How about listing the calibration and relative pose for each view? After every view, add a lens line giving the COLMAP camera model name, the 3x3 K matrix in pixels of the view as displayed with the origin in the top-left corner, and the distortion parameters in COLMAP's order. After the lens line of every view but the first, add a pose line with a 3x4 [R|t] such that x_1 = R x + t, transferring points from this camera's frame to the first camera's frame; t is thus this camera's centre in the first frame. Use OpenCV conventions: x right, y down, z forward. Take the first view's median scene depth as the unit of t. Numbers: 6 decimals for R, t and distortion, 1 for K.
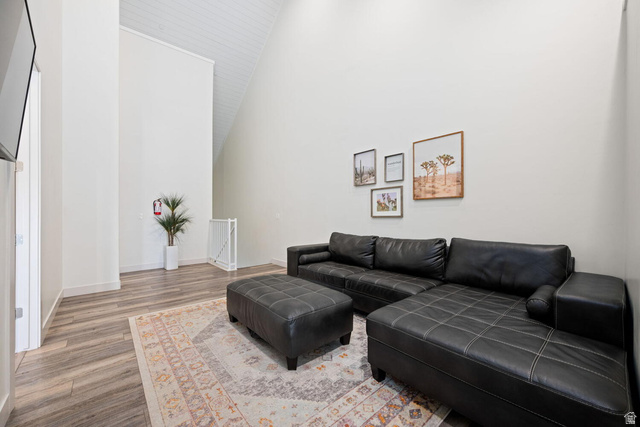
lens RADIAL K [[255.6, 0, 322.4], [0, 255.6, 213.7], [0, 0, 1]] dist [0.000918, -0.000029]
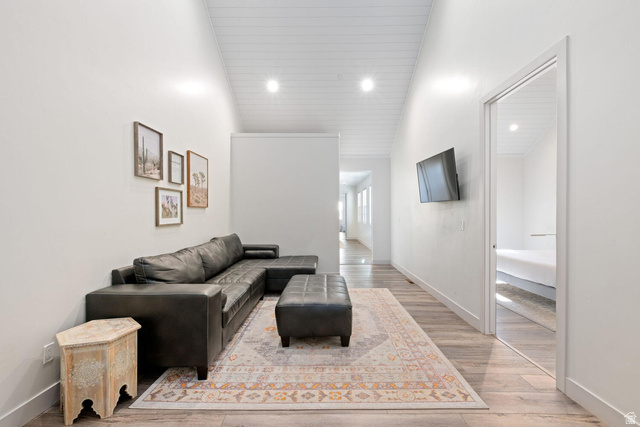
lens RADIAL K [[255.6, 0, 322.8], [0, 255.6, 216.0], [0, 0, 1]] dist [0.000918, -0.000029]
pose [[-0.741293, -0.002938, 0.671175, -0.780781], [-0.005601, 0.999983, -0.001809, -0.020339], [-0.671158, -0.005100, -0.741296, 1.513538]]
